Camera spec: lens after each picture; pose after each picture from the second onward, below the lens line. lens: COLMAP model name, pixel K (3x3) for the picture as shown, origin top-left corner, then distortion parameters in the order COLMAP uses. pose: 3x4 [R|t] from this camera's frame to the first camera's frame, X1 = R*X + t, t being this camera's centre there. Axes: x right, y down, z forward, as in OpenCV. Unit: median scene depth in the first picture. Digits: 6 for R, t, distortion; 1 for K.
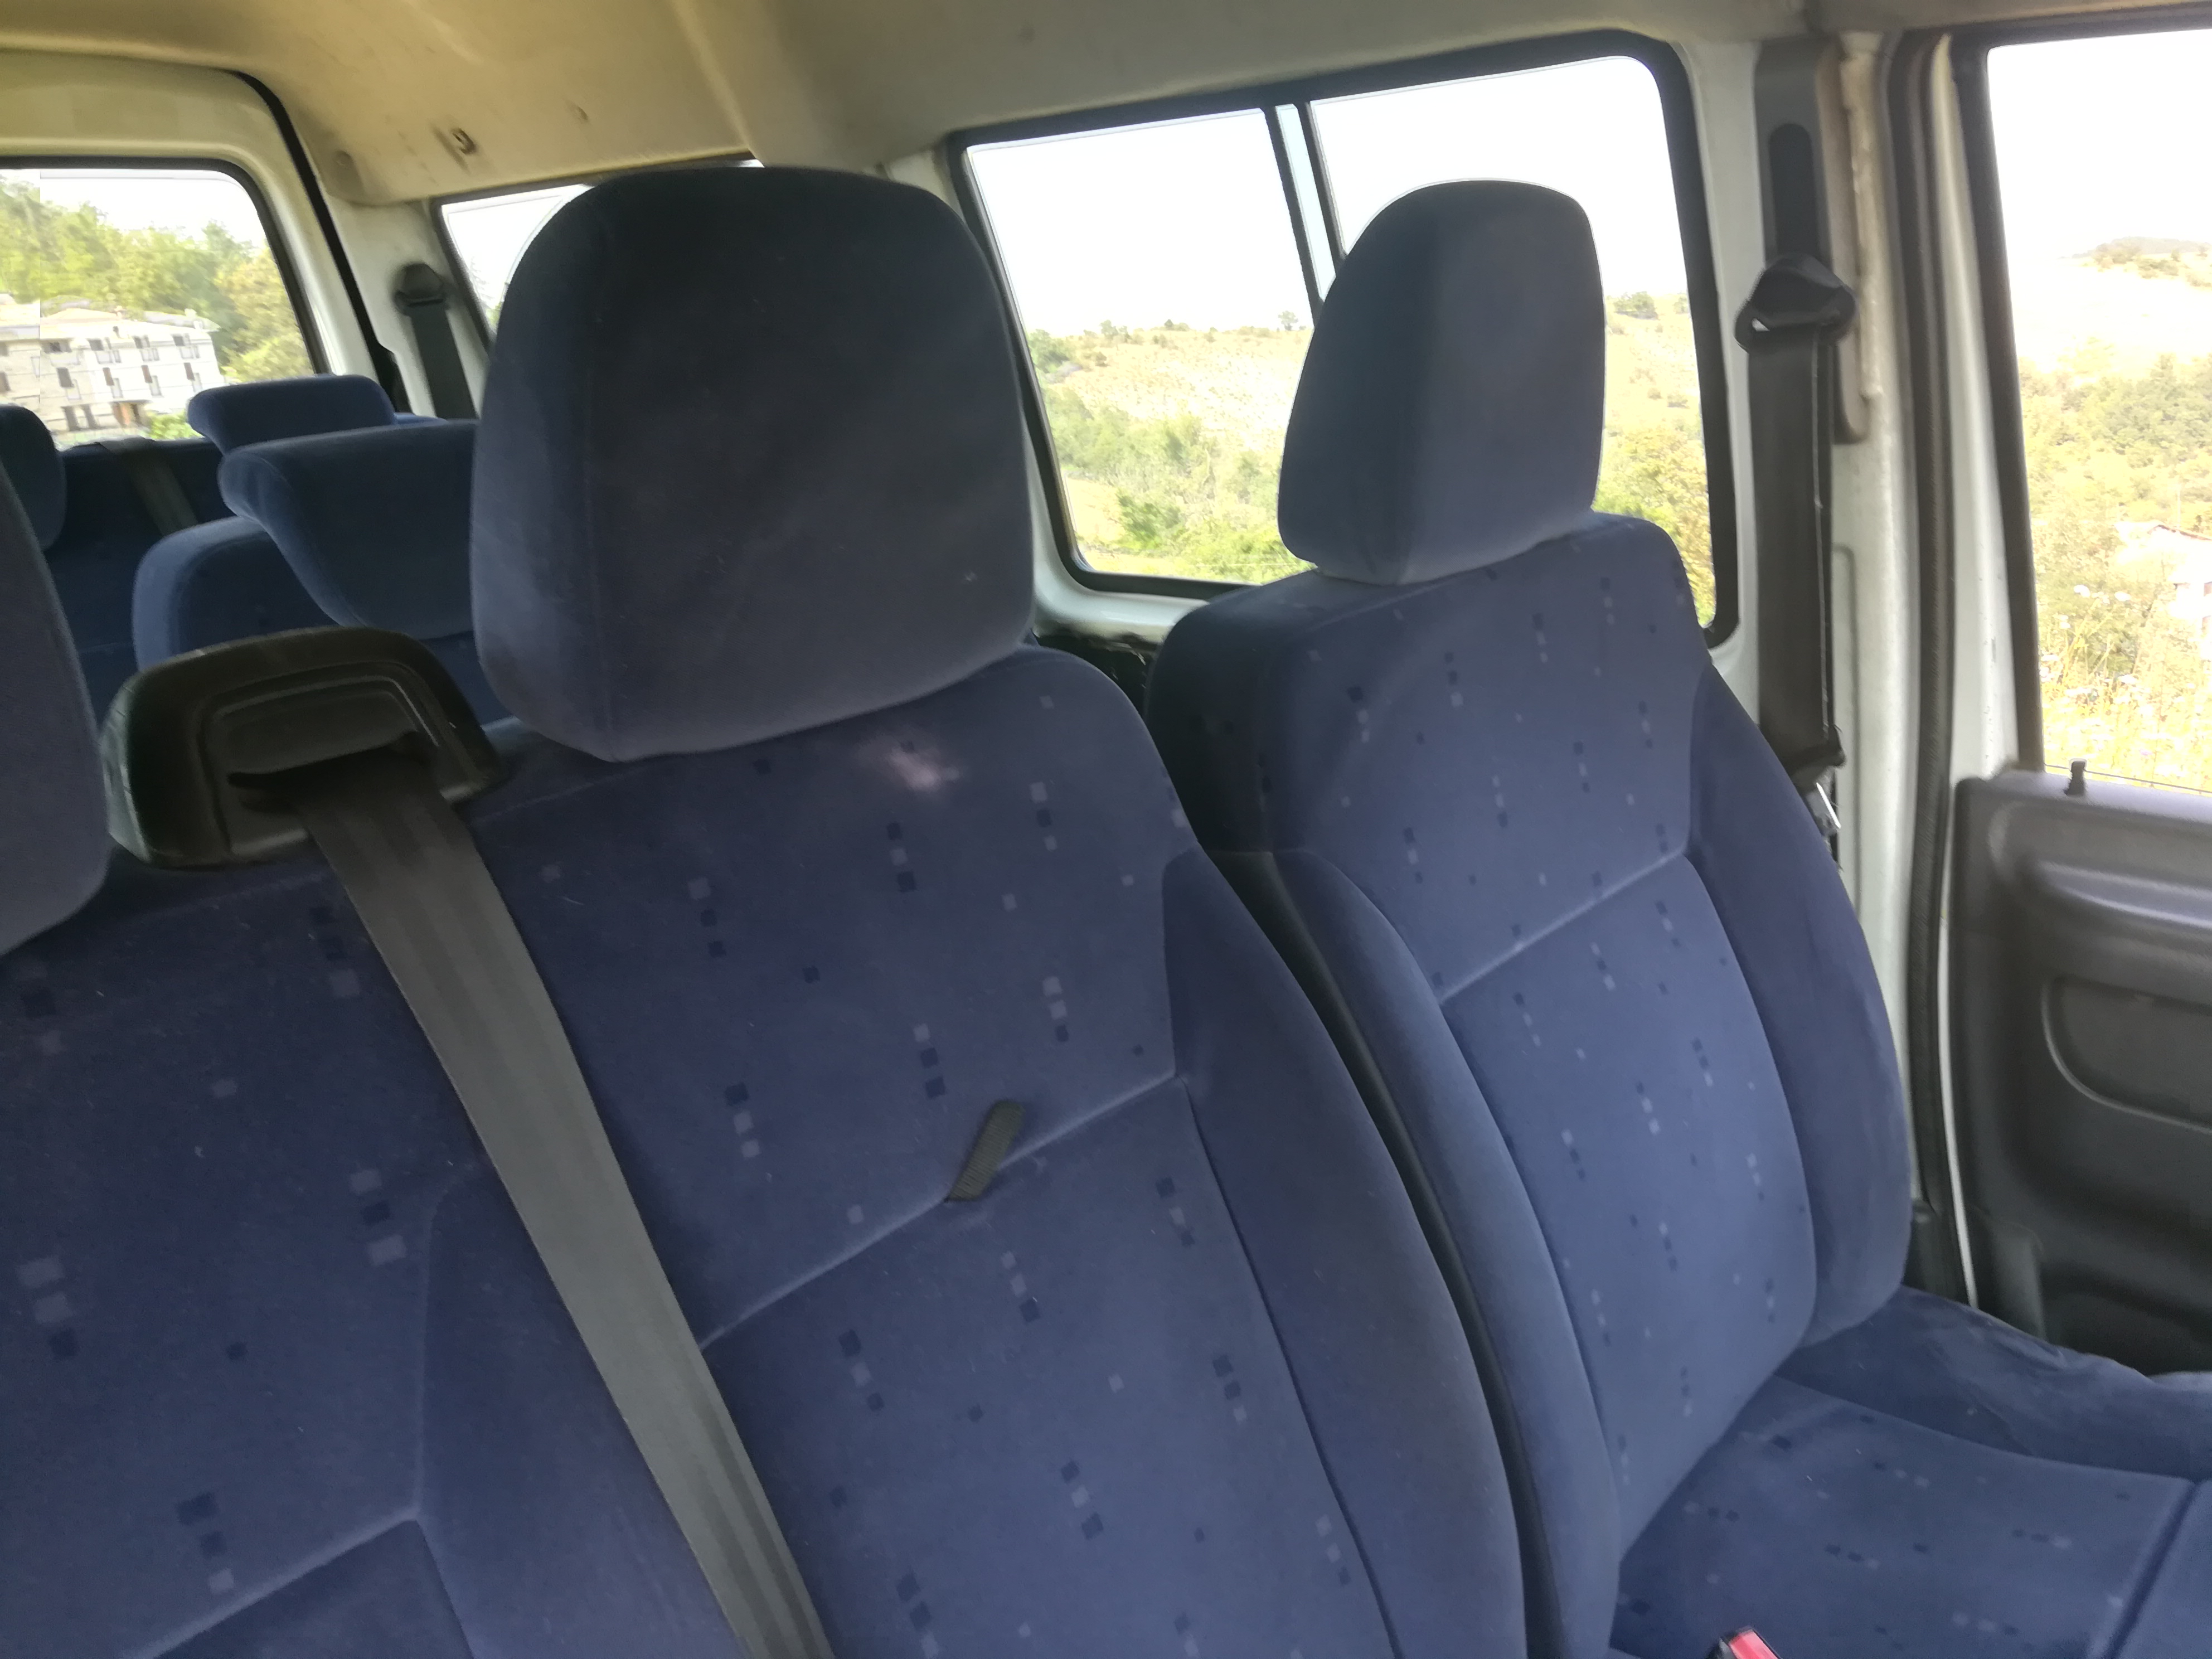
lens RADIAL K [[1751.1, 0, 1112.1], [0, 1751.1, 878.9], [0, 0, 1]] dist [0.010146, 0.013266]
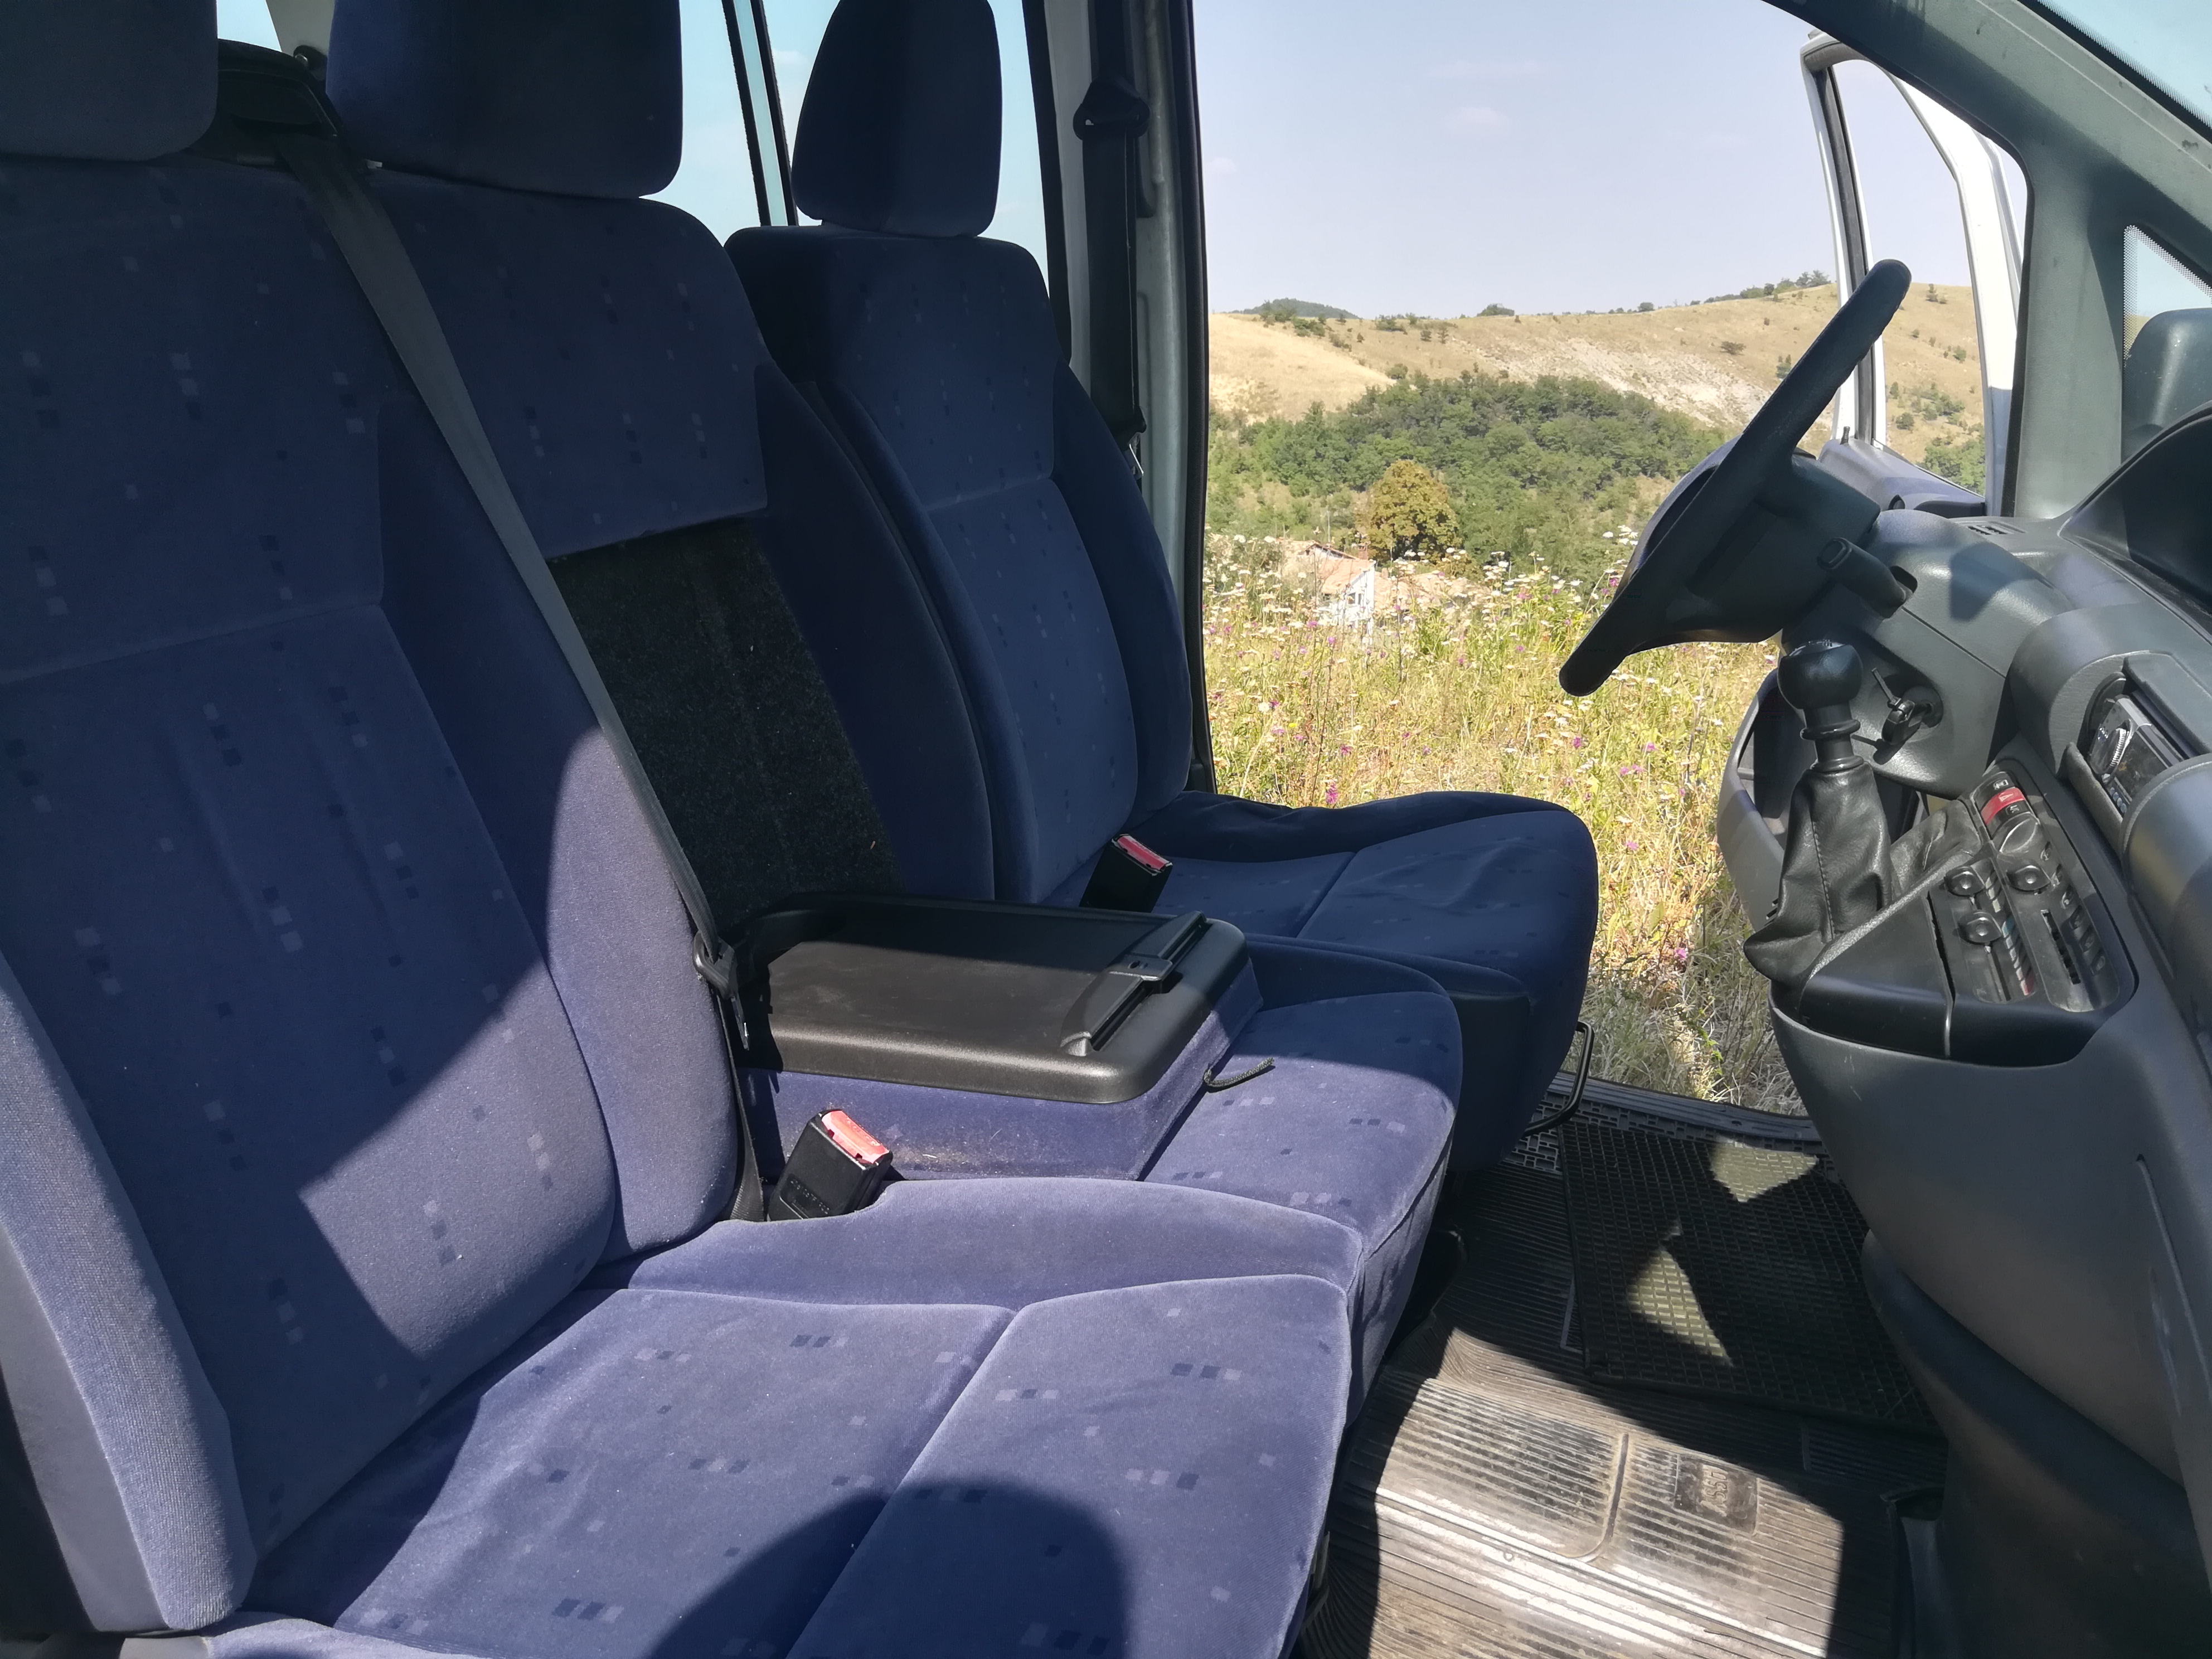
lens RADIAL K [[1763.4, 0, 1156.7], [0, 1763.4, 832.2], [0, 0, 1]] dist [0.042518, -0.002608]
pose [[0.903355, -0.013097, 0.428693, -0.220731], [0.022056, 0.999630, -0.015937, 0.296738], [-0.428326, 0.023852, 0.903310, -0.347770]]
